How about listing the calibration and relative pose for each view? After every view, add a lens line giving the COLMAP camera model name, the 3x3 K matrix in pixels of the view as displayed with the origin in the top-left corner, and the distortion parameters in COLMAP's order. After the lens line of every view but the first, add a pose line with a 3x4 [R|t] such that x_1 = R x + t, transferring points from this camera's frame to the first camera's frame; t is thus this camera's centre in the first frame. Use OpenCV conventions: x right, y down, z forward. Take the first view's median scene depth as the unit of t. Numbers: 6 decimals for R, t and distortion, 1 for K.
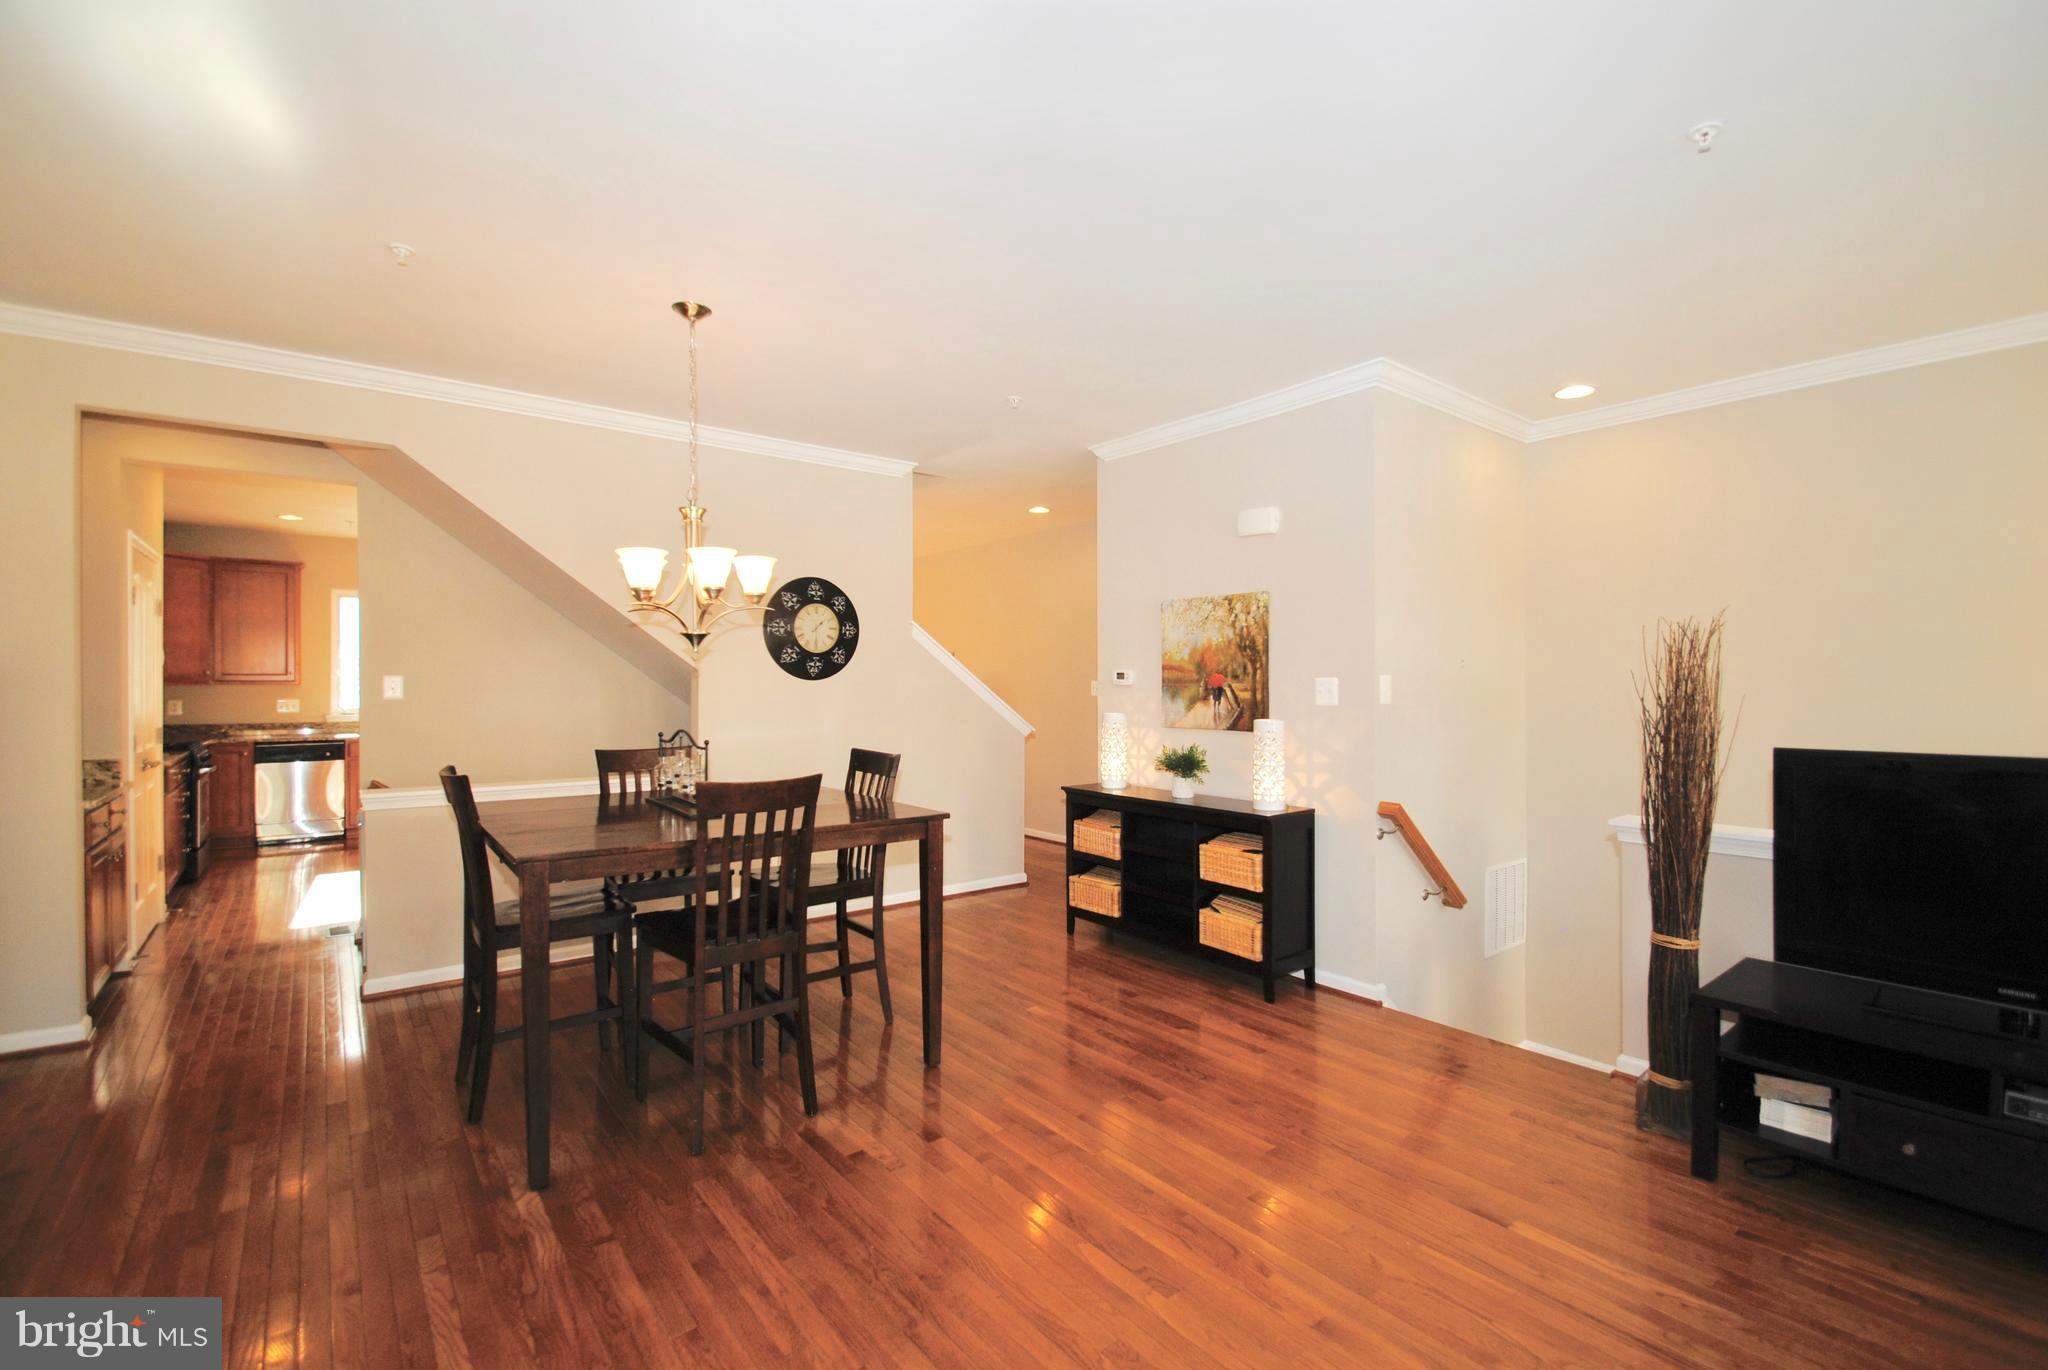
lens RADIAL K [[917.0, 0, 1026.8], [0, 917.0, 686.5], [0, 0, 1]] dist [-0.005392, -0.002485]
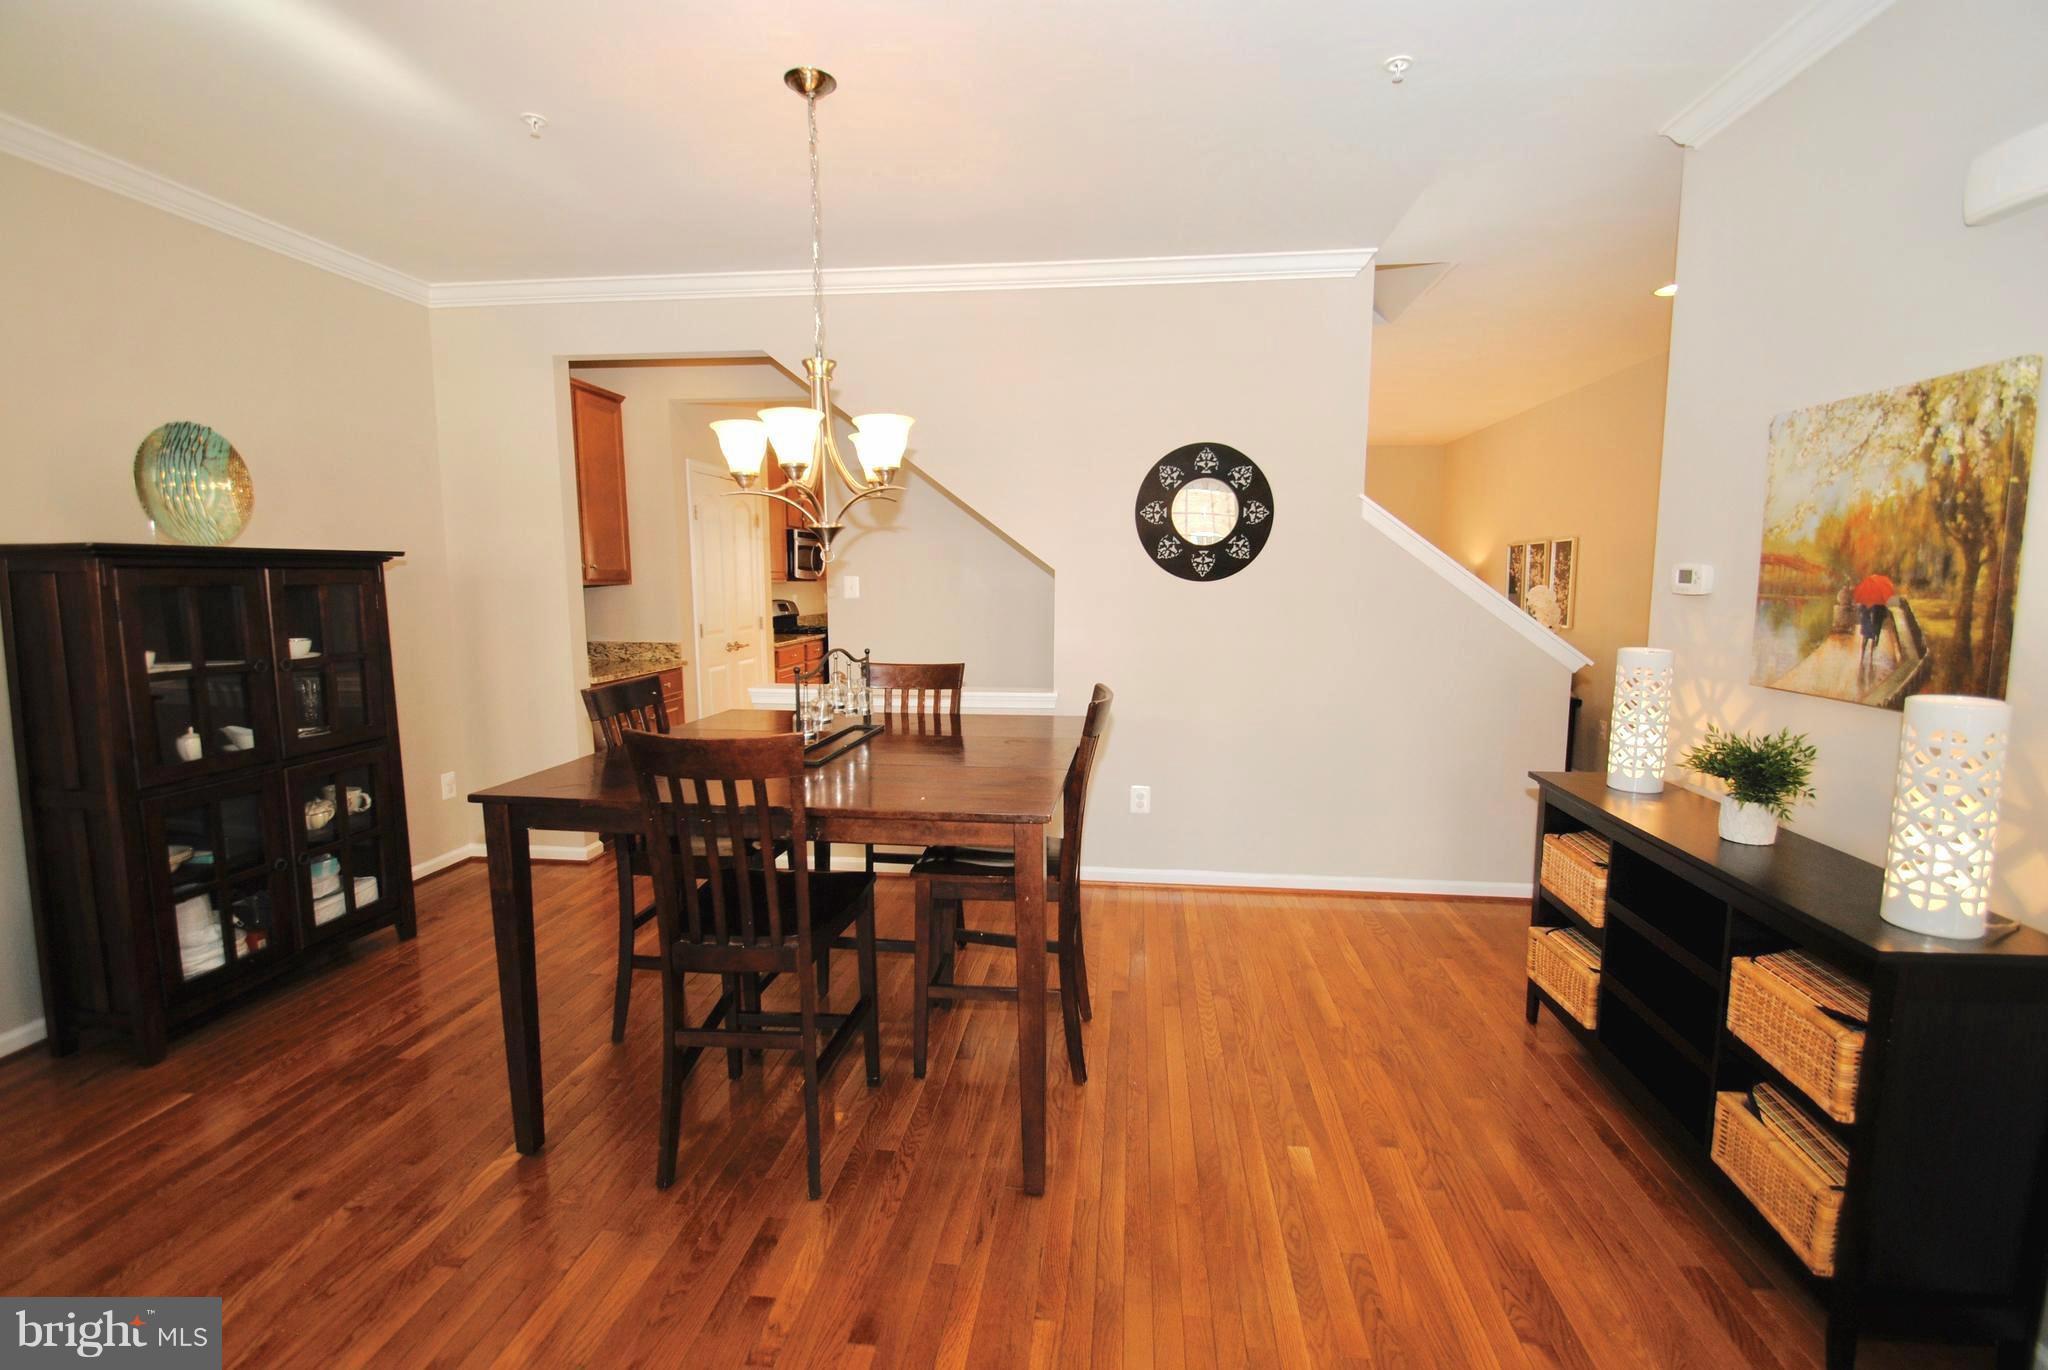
lens RADIAL K [[917.0, 0, 1020.0], [0, 917.0, 683.5], [0, 0, 1]] dist [-0.005392, -0.002485]
pose [[0.707066, 0.082617, -0.702305, 0.222800], [-0.002886, 0.993481, 0.113964, -0.010486], [0.707141, -0.078554, 0.702695, 0.404019]]
